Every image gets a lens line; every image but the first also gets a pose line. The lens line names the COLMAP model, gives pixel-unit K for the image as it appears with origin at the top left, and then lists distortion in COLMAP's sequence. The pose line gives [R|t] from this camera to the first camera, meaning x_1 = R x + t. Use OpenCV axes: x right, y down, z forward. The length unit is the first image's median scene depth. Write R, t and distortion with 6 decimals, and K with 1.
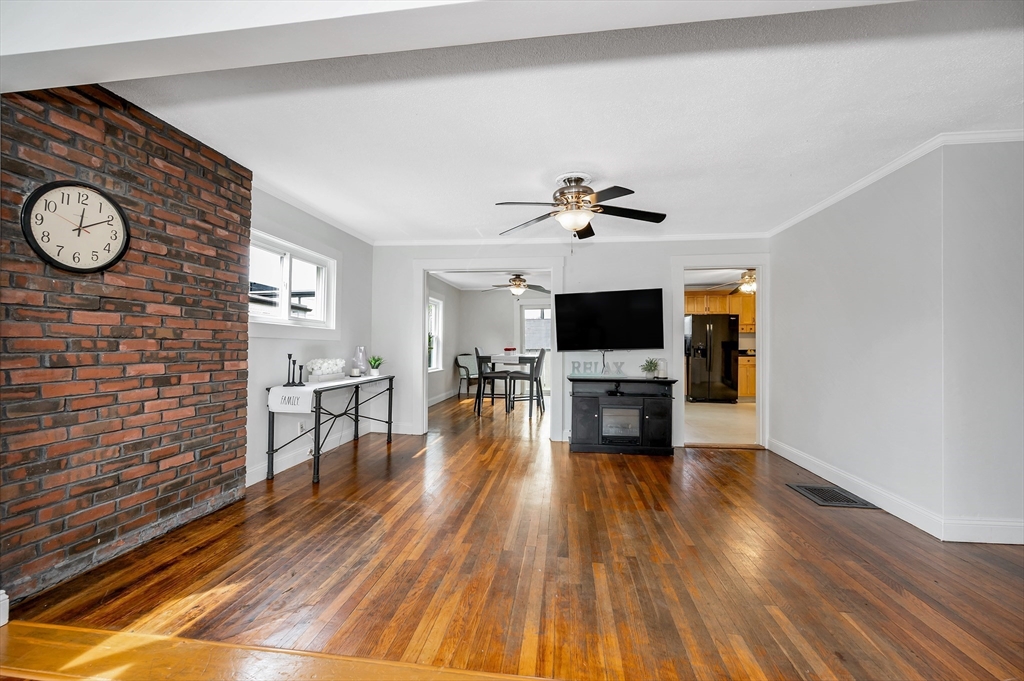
lens RADIAL K [[419.9, 0, 547.8], [0, 419.9, 337.6], [0, 0, 1]] dist [-0.001168, -0.000401]
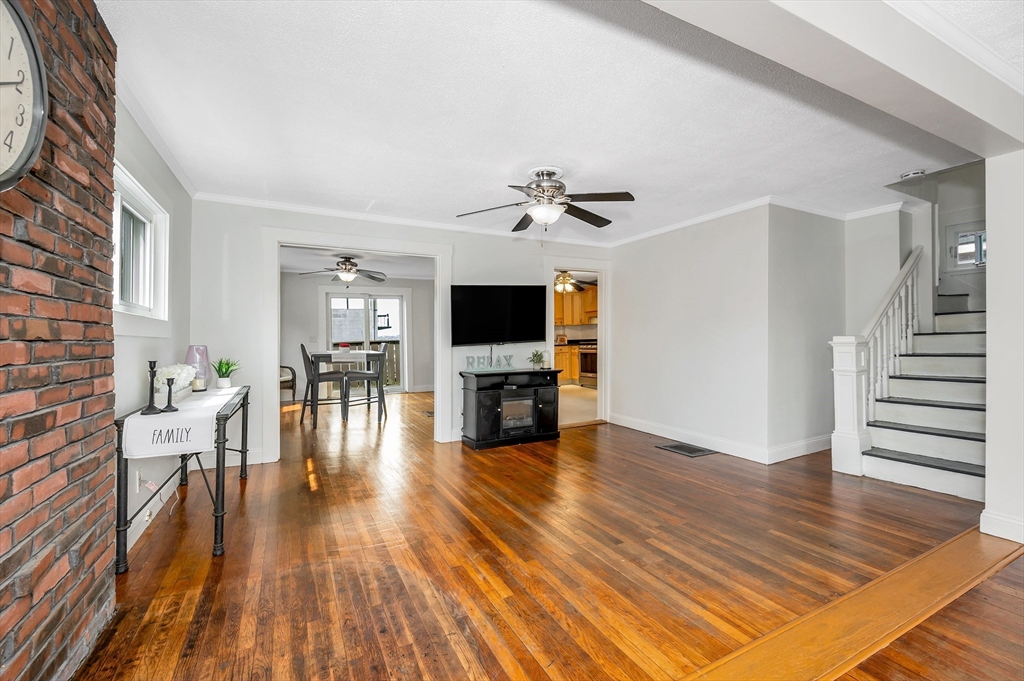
lens RADIAL K [[419.9, 0, 517.9], [0, 419.9, 335.3], [0, 0, 1]] dist [-0.001168, -0.000401]
pose [[0.830586, -0.009686, 0.556806, -0.605115], [0.002185, 0.999898, 0.014134, -0.007435], [-0.556886, -0.010523, 0.830523, 0.227536]]
